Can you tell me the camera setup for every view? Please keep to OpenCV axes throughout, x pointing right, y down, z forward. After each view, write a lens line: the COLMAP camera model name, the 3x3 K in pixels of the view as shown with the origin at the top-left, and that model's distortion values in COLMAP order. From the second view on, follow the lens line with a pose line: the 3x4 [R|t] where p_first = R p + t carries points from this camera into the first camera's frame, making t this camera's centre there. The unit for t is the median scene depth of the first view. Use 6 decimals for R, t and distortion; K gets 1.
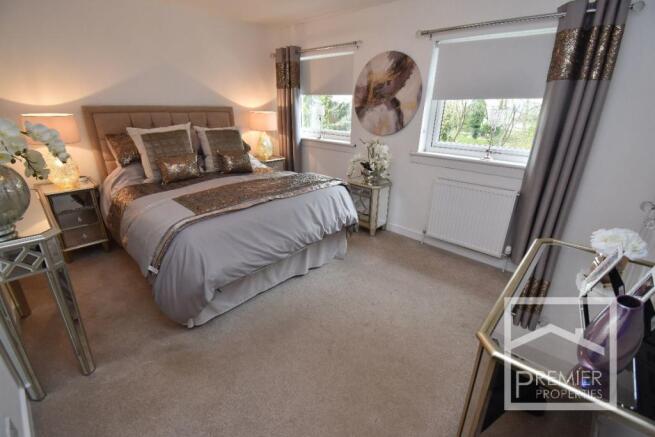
lens RADIAL K [[293.8, 0, 330.4], [0, 293.8, 217.8], [0, 0, 1]] dist [-0.002527, -0.001207]
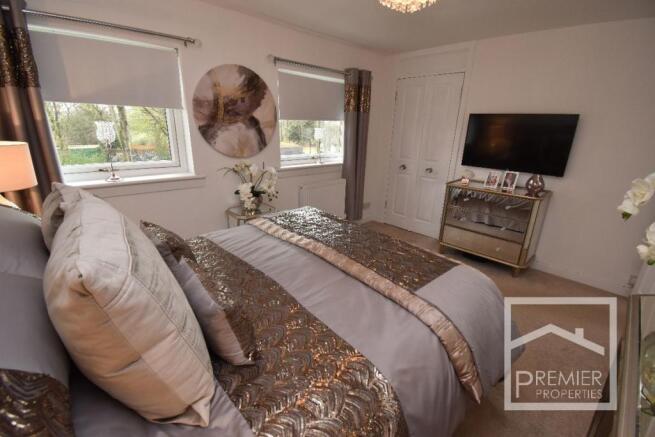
lens RADIAL K [[293.8, 0, 329.6], [0, 293.8, 216.0], [0, 0, 1]] dist [-0.002527, -0.001207]
pose [[0.046157, -0.309442, 0.949797, -0.764531], [0.327824, 0.902845, 0.278214, -0.300055], [-0.943611, 0.298525, 0.143115, 0.723164]]
